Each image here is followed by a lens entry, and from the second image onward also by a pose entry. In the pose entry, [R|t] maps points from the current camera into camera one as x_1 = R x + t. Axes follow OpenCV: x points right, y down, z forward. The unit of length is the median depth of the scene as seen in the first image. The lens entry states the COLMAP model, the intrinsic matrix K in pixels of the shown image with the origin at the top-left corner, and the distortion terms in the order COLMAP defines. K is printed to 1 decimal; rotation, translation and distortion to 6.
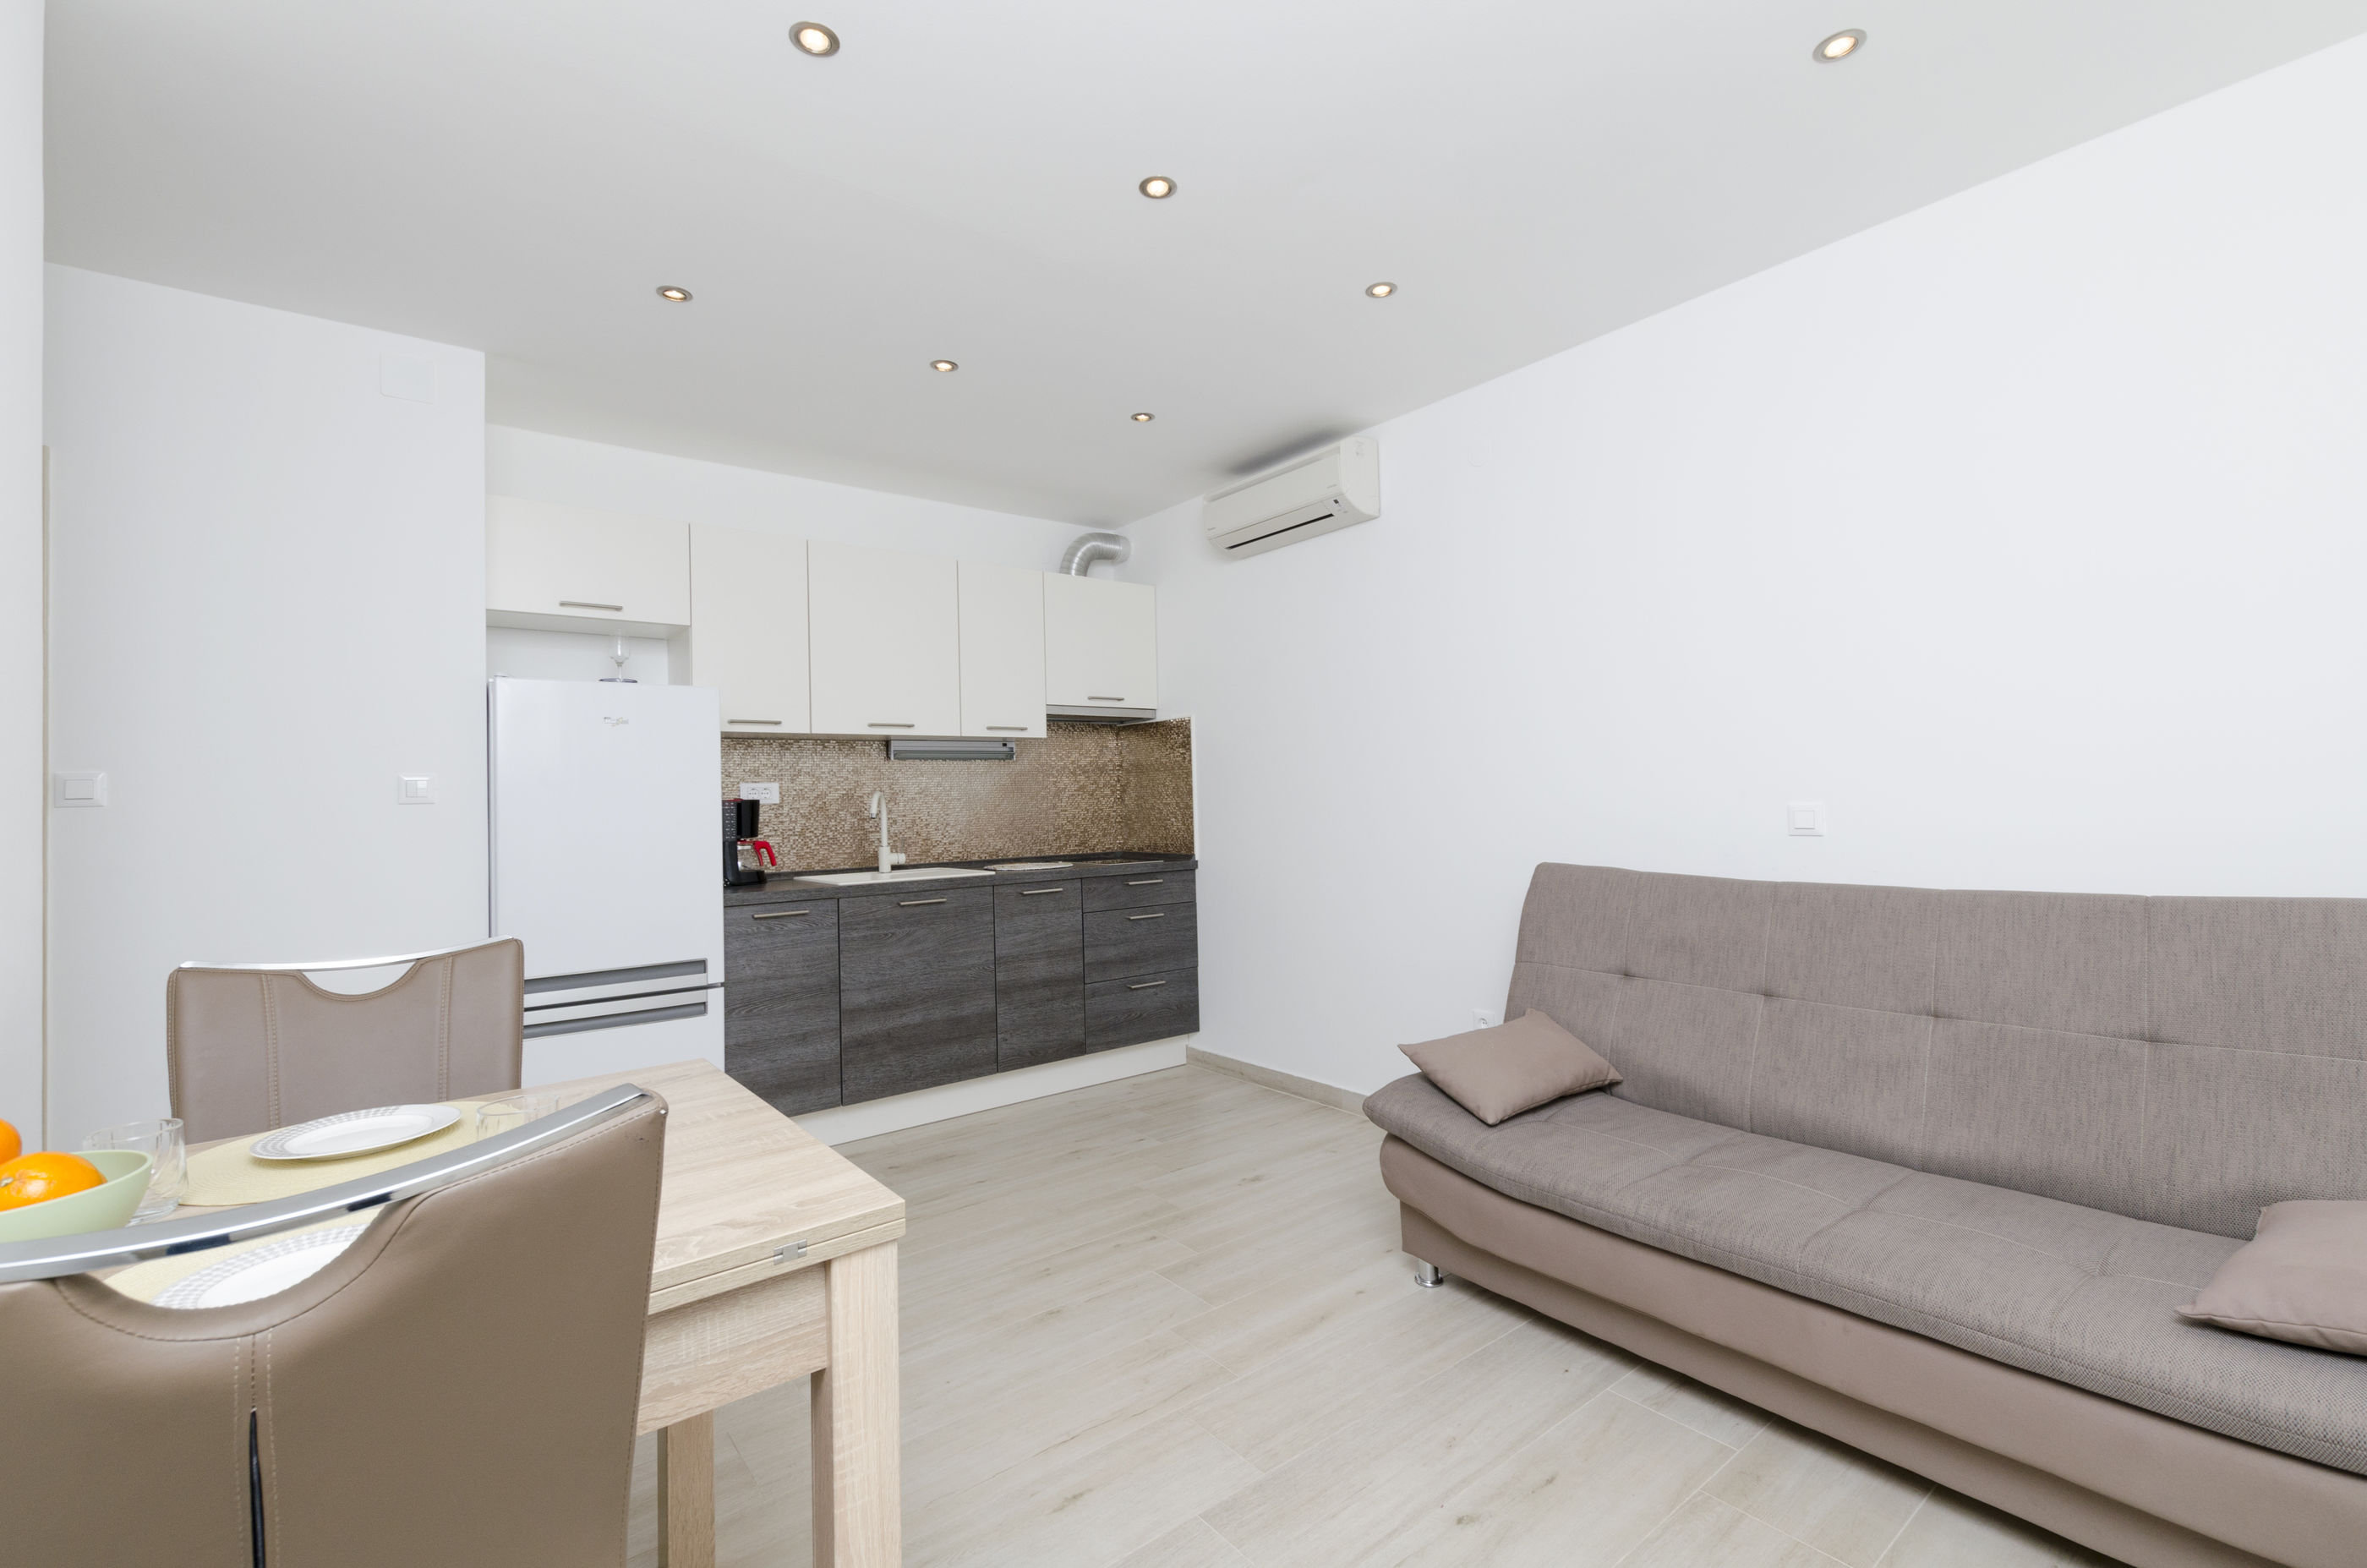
lens RADIAL K [[1021.8, 0, 1187.2], [0, 1021.8, 775.3], [0, 0, 1]] dist [-0.003209, 0.000009]
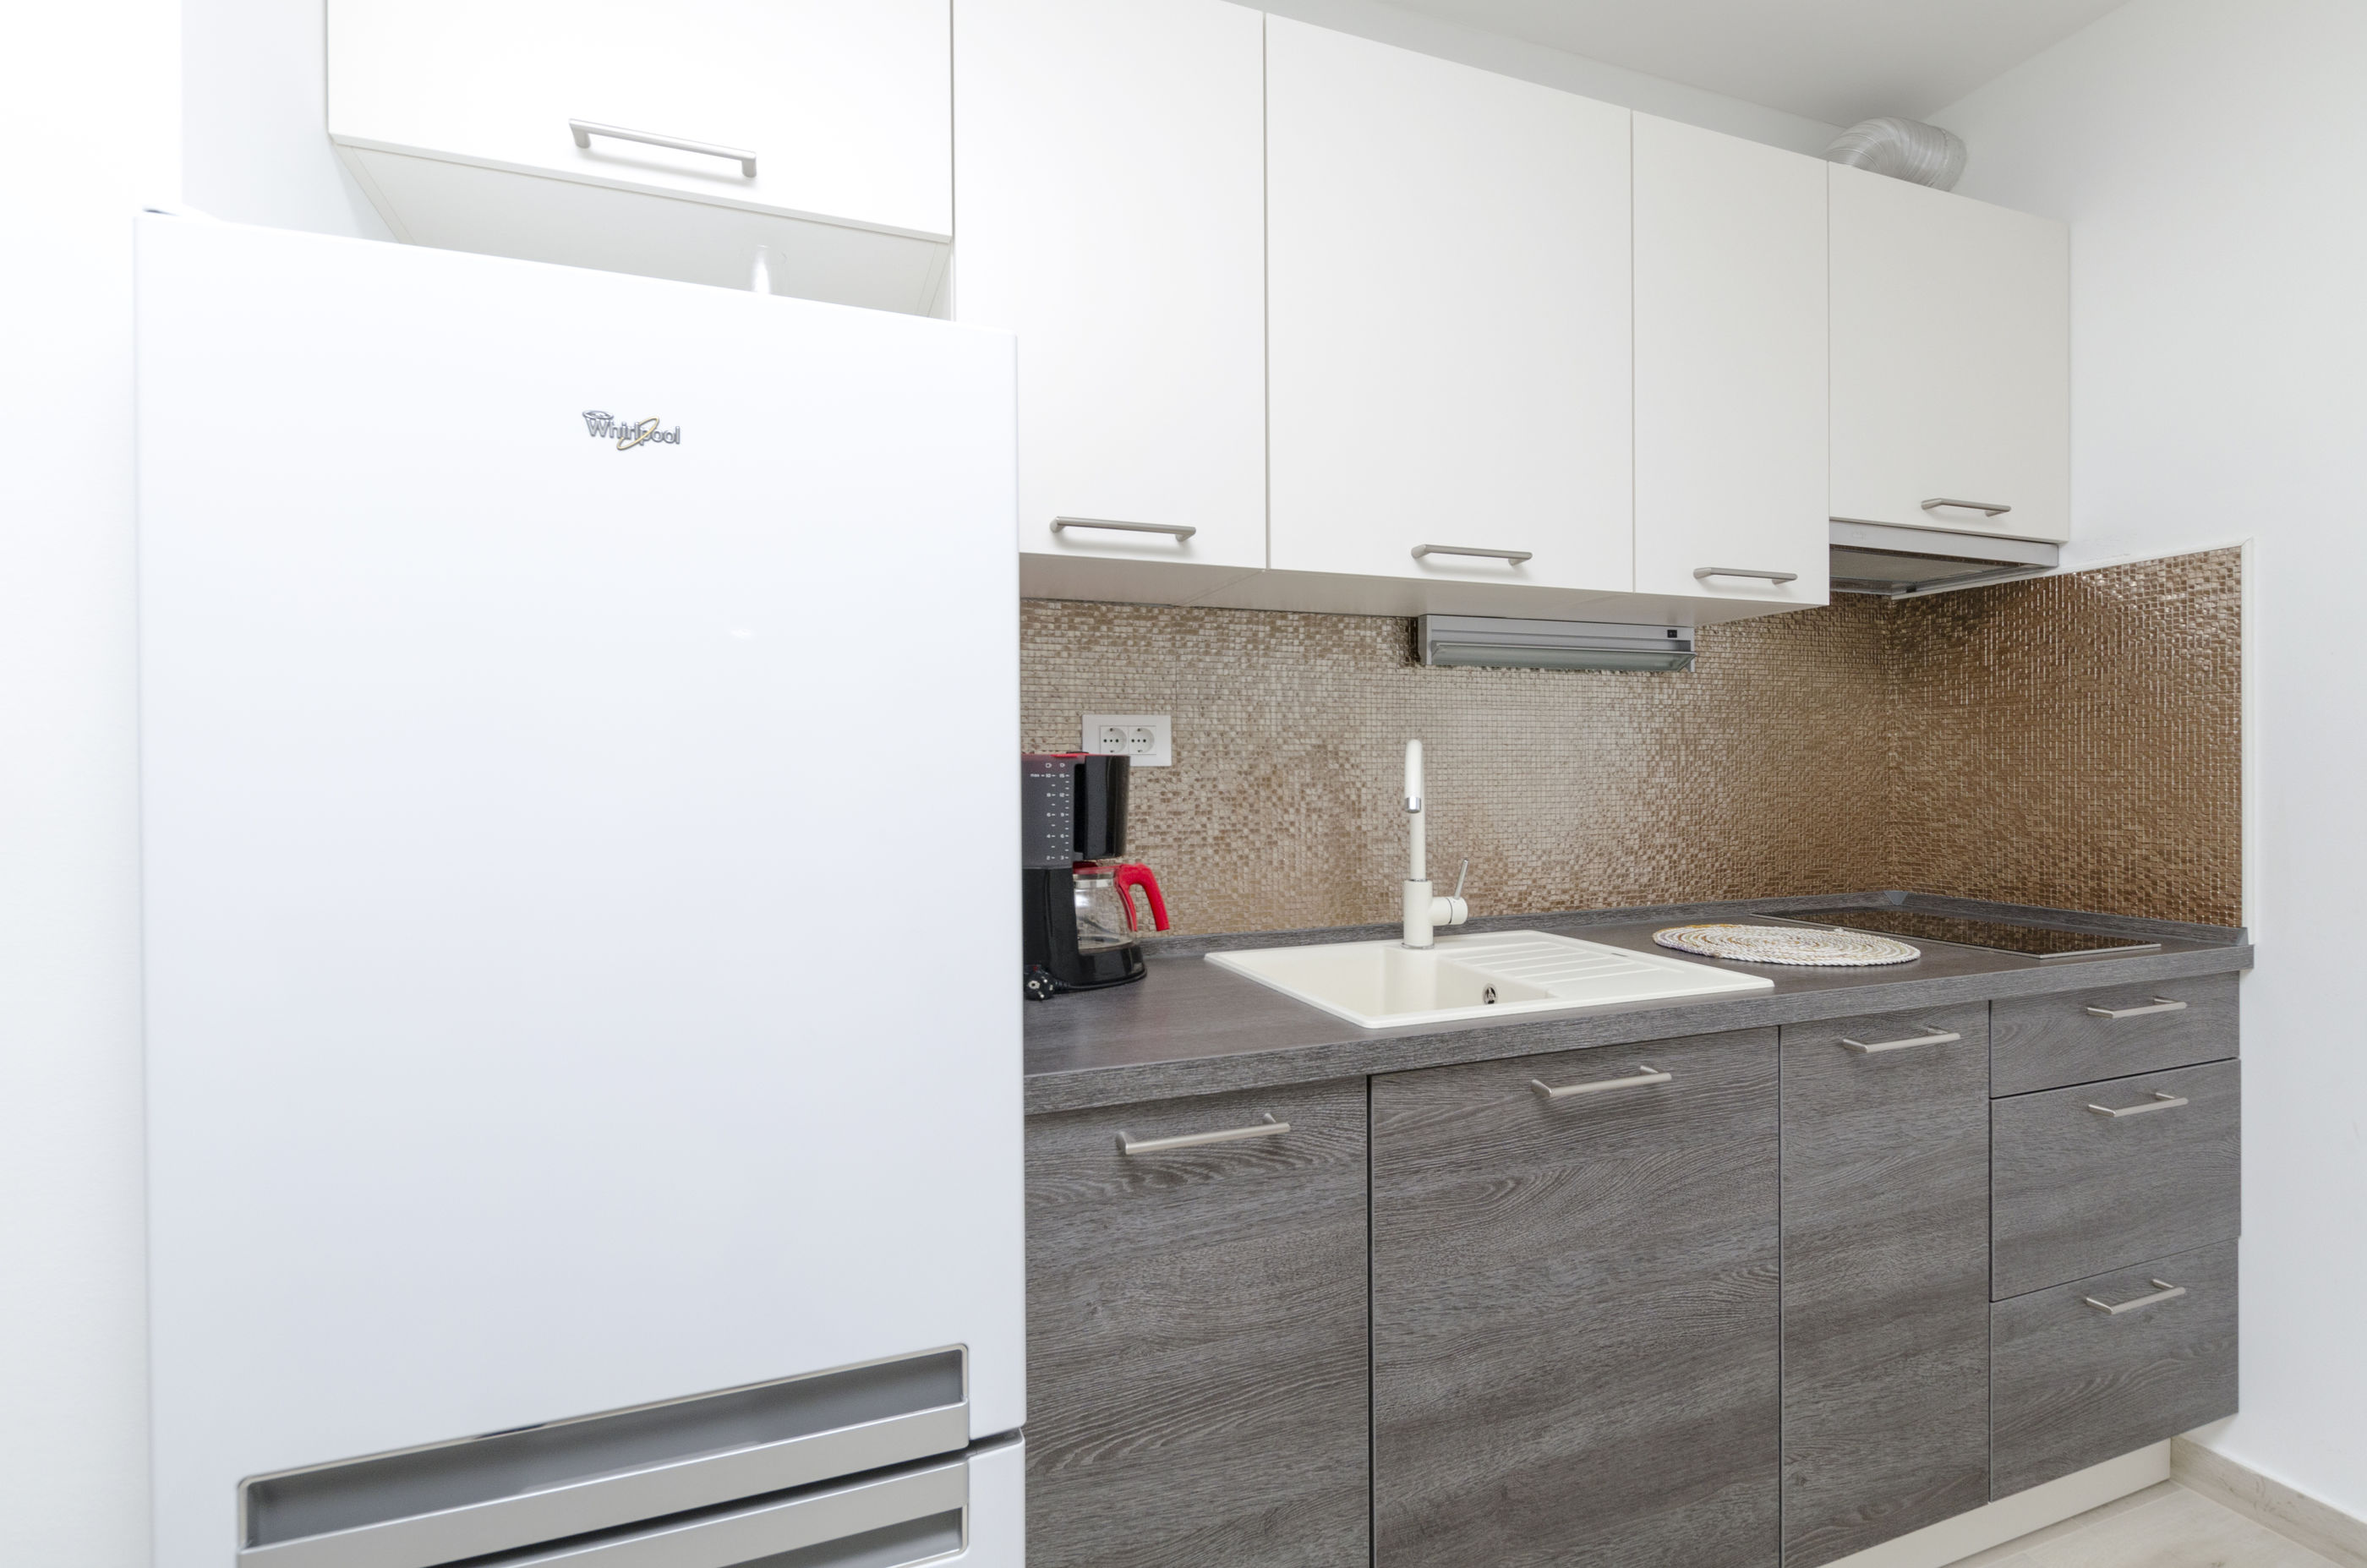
lens RADIAL K [[1087.0, 0, 1187.6], [0, 1087.0, 774.9], [0, 0, 1]] dist [0.001371, 0.000192]
pose [[0.950582, 0.021865, -0.309704, -0.270562], [-0.010844, 0.999247, 0.037265, 0.015314], [0.310285, -0.032065, 0.950103, 0.616807]]
